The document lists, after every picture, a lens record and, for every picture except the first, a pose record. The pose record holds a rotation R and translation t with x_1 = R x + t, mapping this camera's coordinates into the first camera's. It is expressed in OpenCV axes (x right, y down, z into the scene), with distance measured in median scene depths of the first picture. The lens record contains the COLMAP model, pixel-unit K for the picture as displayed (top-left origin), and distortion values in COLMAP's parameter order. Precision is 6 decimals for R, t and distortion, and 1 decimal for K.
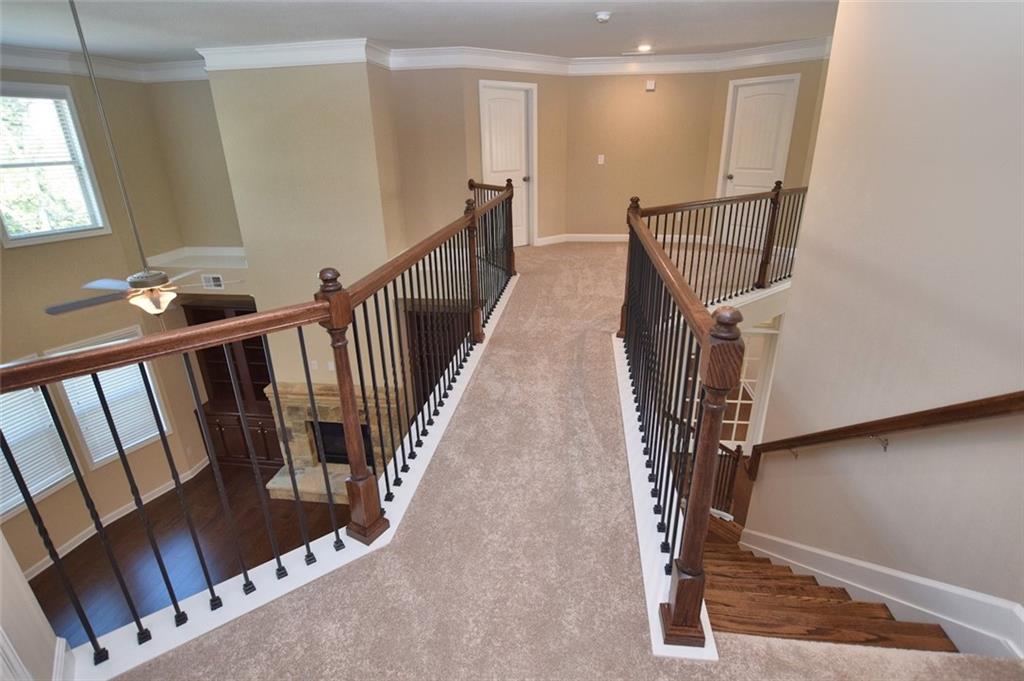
lens RADIAL K [[529.7, 0, 512.0], [0, 529.7, 340.5], [0, 0, 1]] dist [0.002652, 0.001039]
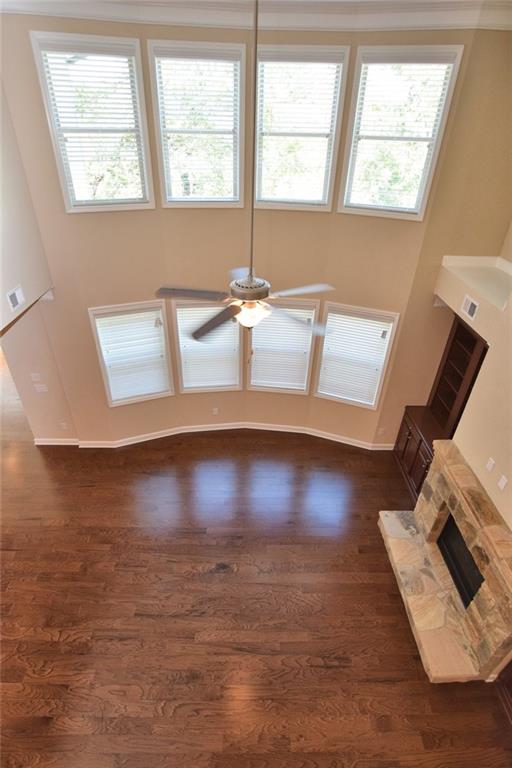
lens RADIAL K [[394.5, 0, 256.0], [0, 394.5, 384.0], [0, 0, 1]] dist [-0.024697, 0.000369]
pose [[0.144978, 0.577872, -0.803147, -0.050179], [-0.378714, 0.782319, 0.494523, -0.194184], [0.914088, 0.232468, 0.332268, 0.519445]]
